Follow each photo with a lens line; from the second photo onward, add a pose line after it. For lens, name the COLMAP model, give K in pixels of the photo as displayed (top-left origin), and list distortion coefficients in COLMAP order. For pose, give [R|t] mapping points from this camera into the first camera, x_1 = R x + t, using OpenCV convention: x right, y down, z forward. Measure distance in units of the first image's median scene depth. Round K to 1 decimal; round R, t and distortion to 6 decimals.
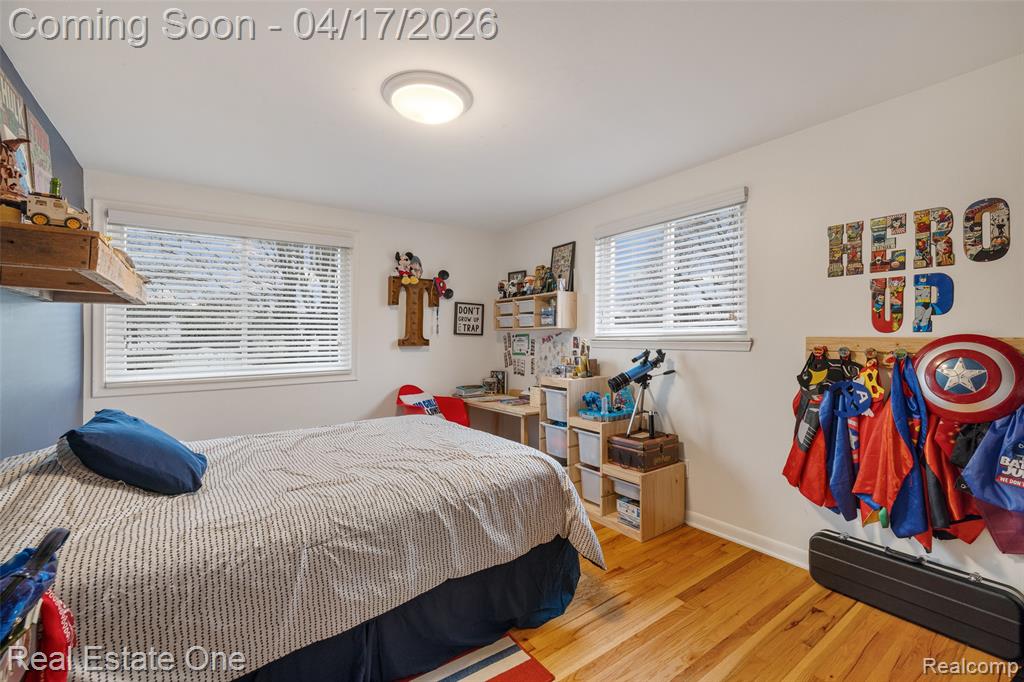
lens RADIAL K [[439.8, 0, 510.7], [0, 439.8, 334.2], [0, 0, 1]] dist [0.003836, 0.000349]
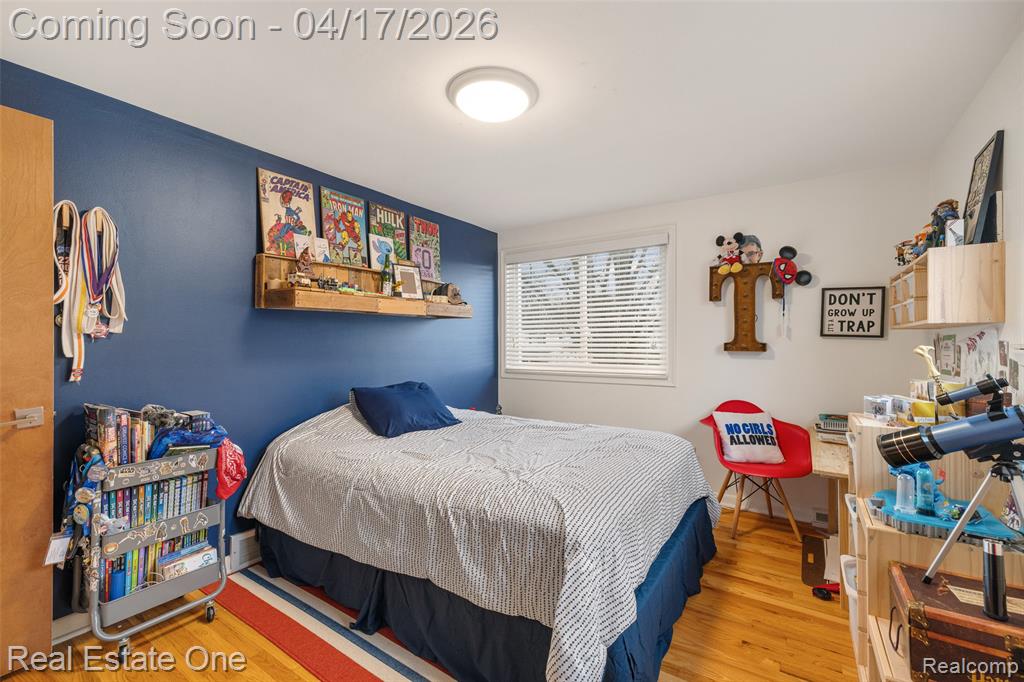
lens RADIAL K [[439.8, 0, 510.7], [0, 439.8, 334.2], [0, 0, 1]] dist [0.003836, 0.000349]
pose [[0.359917, -0.007830, -0.932951, 0.353894], [0.002412, 0.999969, -0.007462, 0.001240], [0.932981, 0.000435, 0.359925, 0.329268]]
